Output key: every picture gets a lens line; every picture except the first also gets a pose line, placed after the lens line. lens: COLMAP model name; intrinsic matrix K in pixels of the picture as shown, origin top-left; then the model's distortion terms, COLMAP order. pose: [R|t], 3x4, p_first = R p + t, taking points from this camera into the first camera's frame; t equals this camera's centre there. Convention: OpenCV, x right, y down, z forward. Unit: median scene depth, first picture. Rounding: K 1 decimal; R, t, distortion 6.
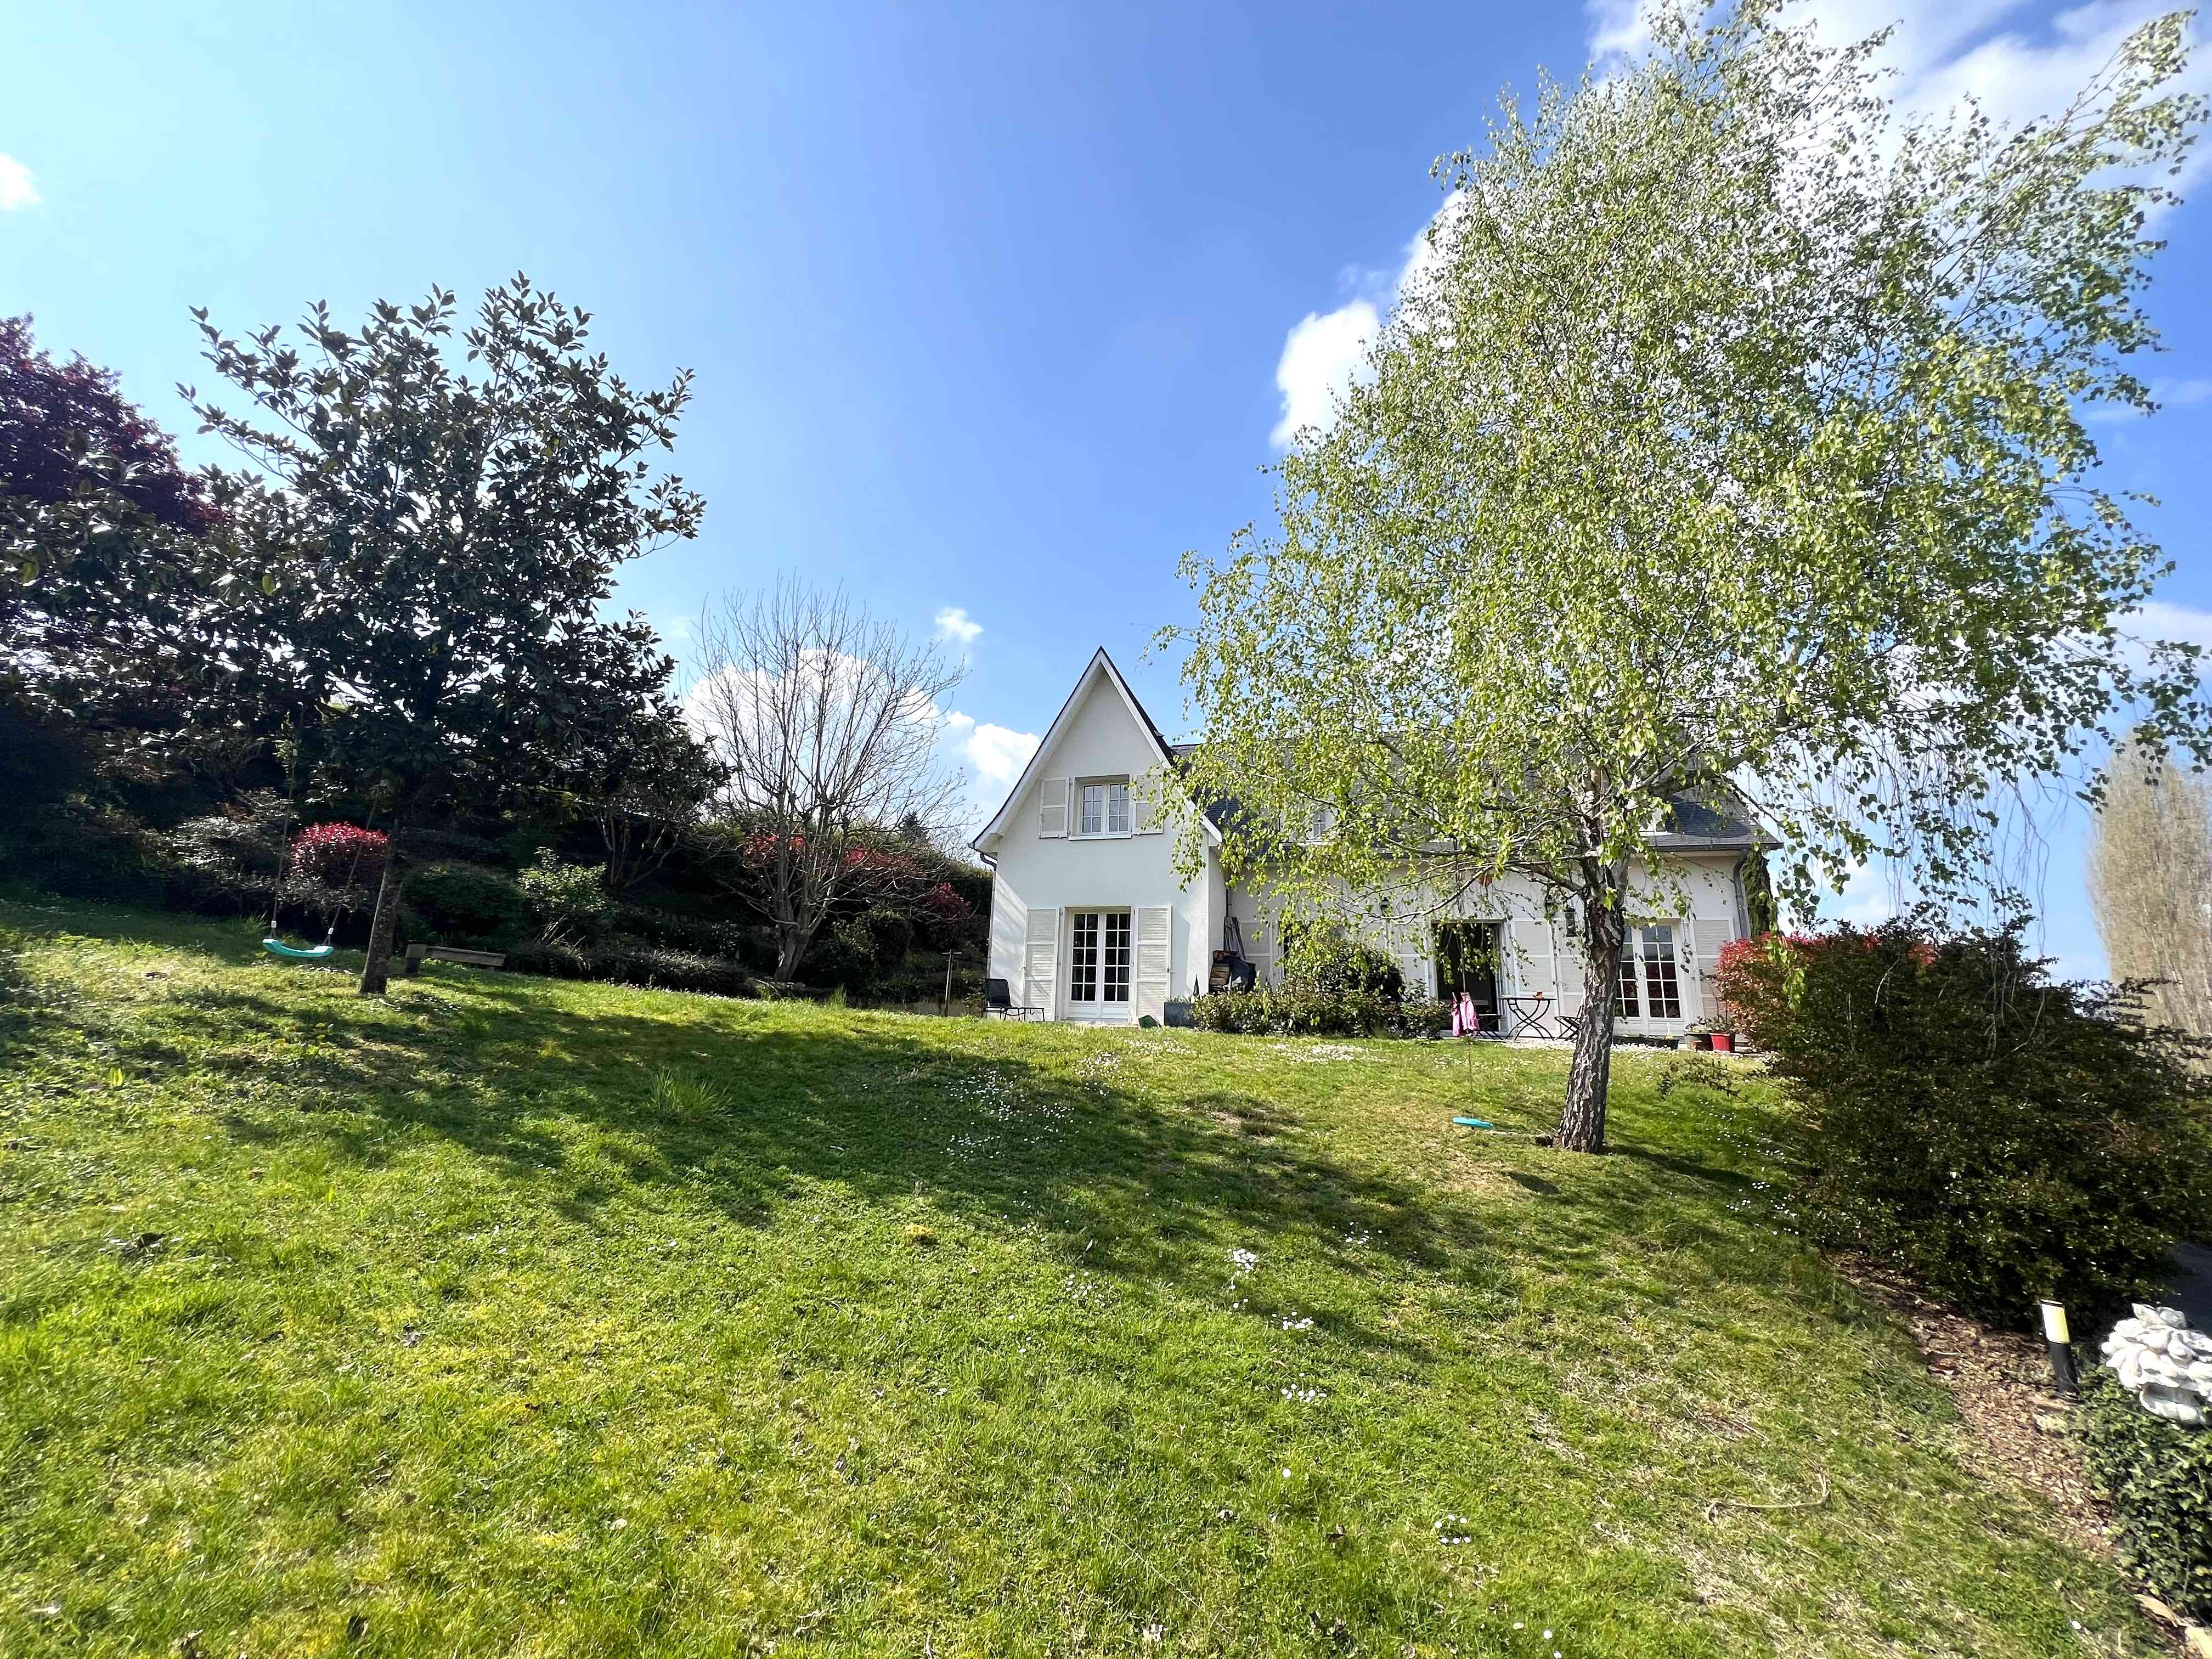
lens RADIAL K [[881.7, 0, 1106.0], [0, 881.7, 829.5], [0, 0, 1]] dist [0.000716, 0.000218]
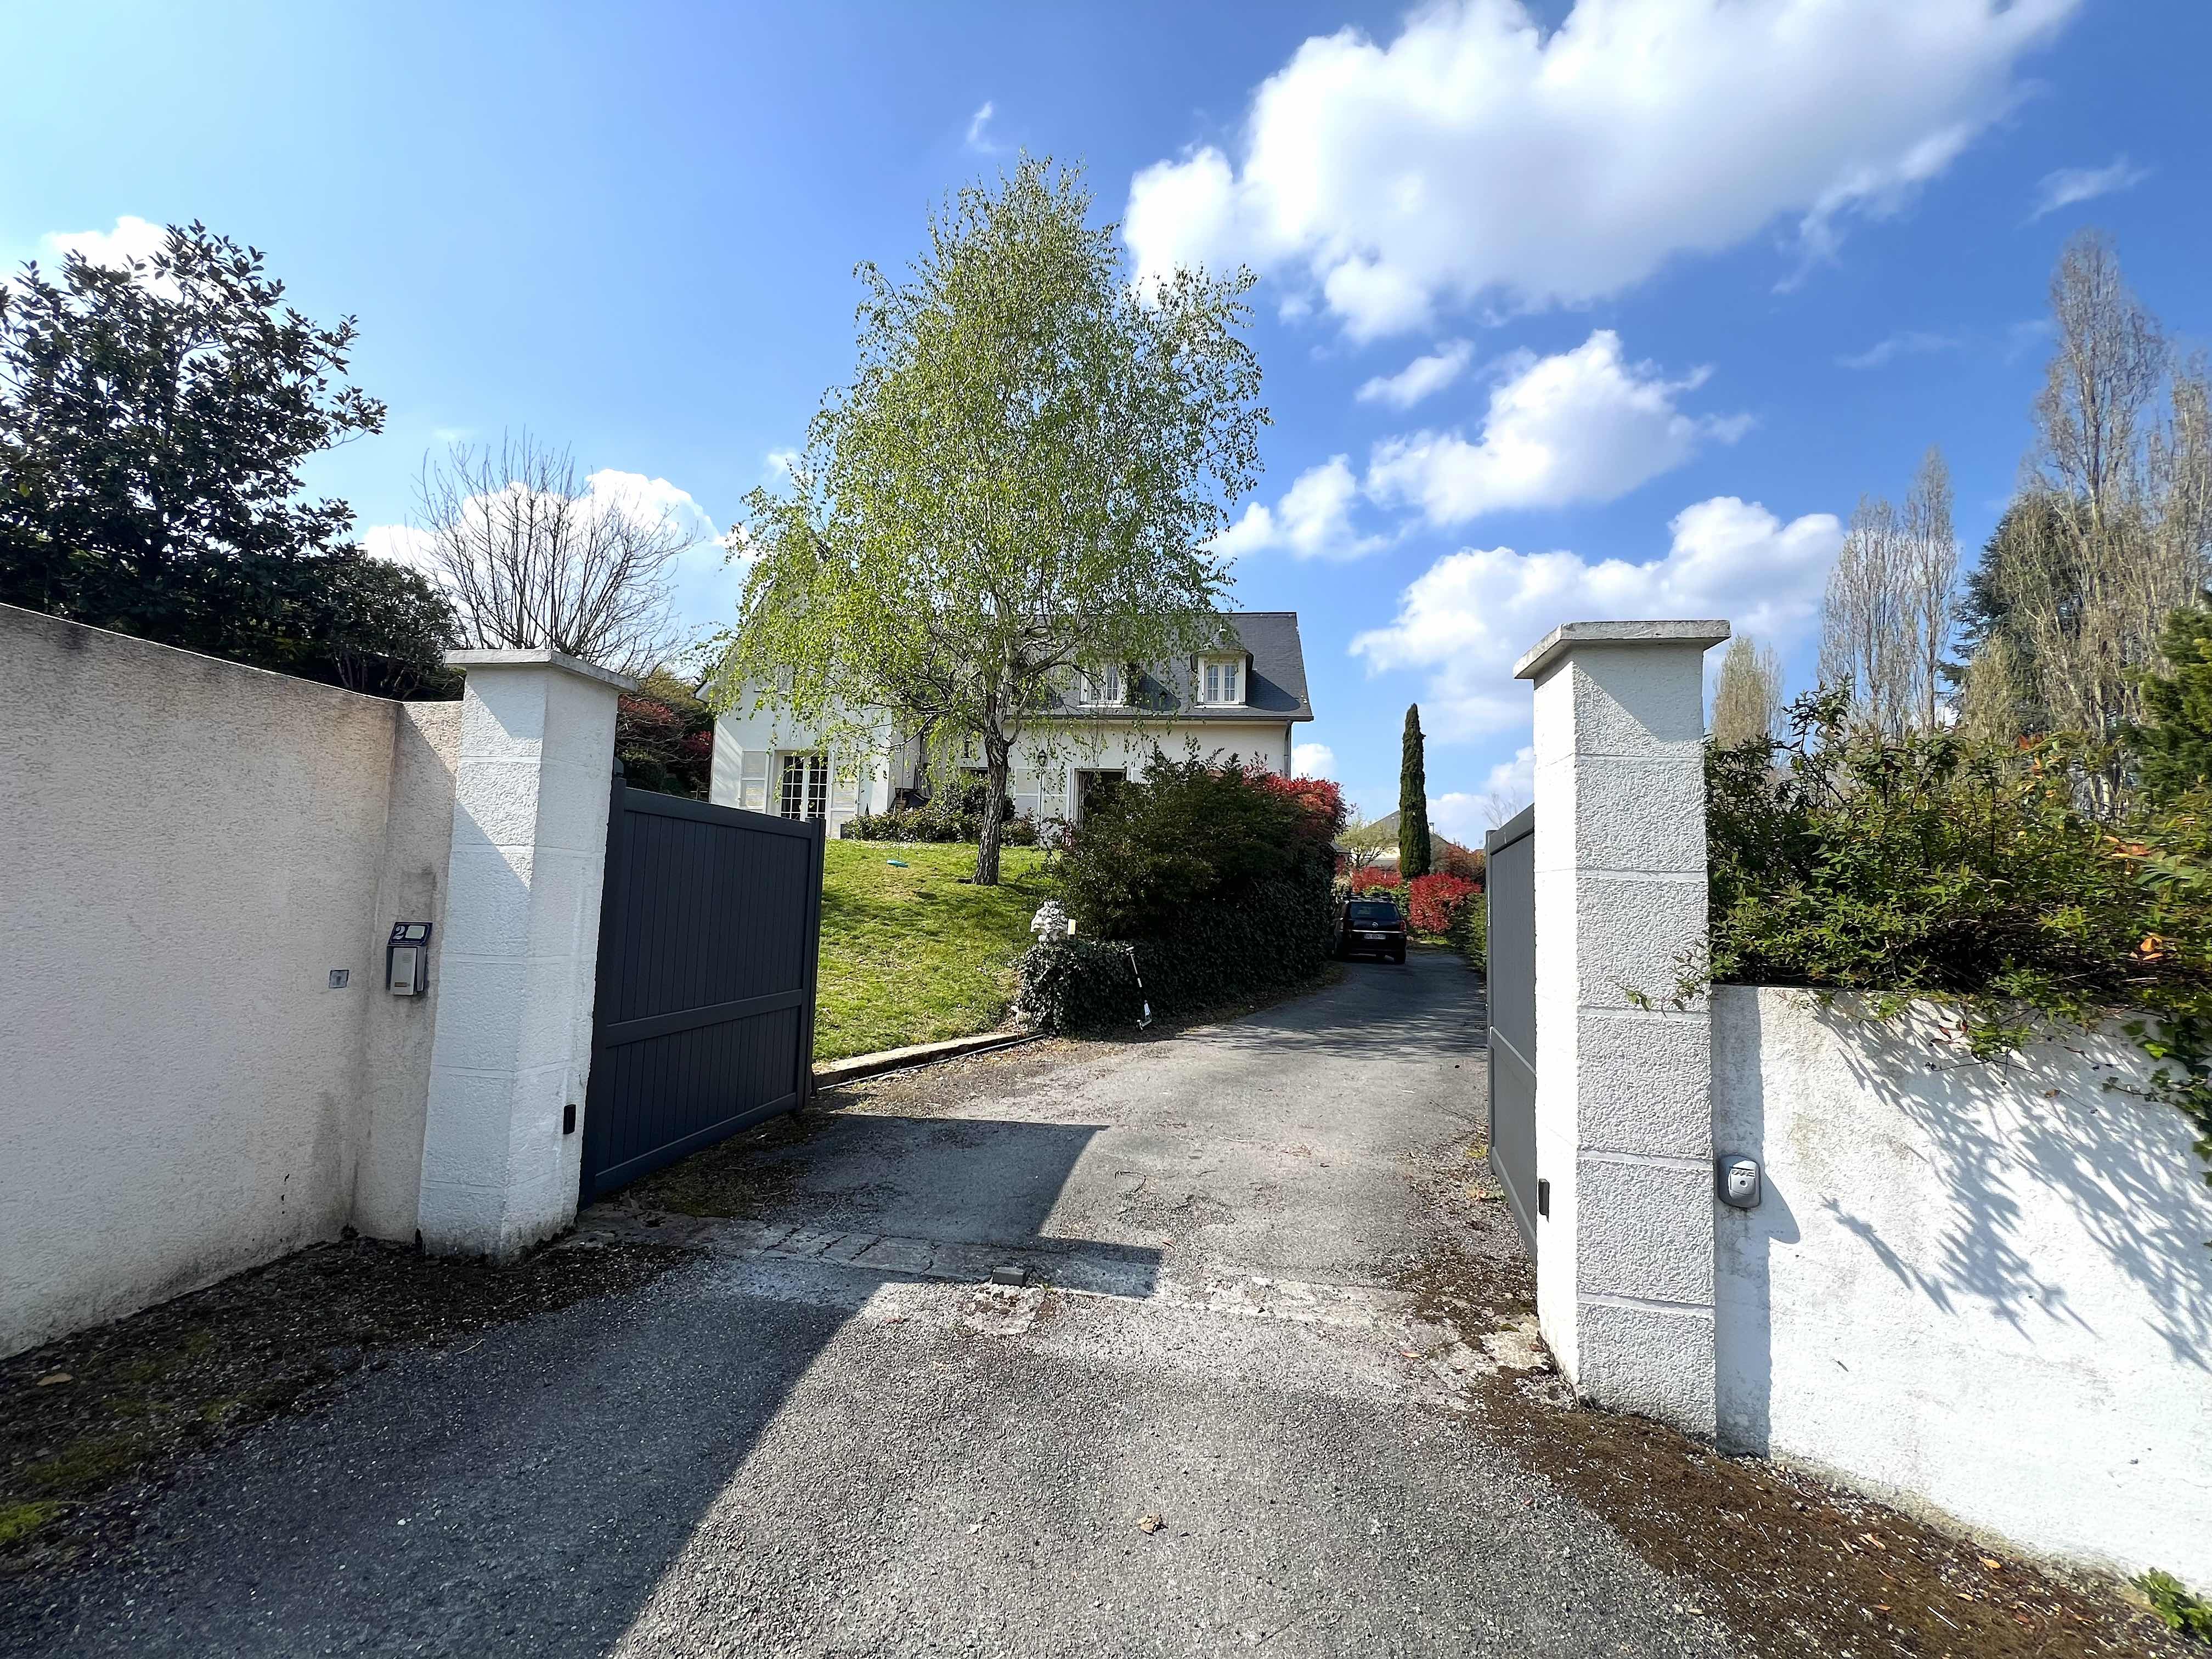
lens RADIAL K [[881.7, 0, 1106.0], [0, 881.7, 829.5], [0, 0, 1]] dist [0.000716, 0.000218]
pose [[0.985479, 0.013887, 0.169230, 0.407386], [-0.038801, 0.988697, 0.144821, 0.005257], [-0.165306, -0.149285, 0.974879, -0.564613]]
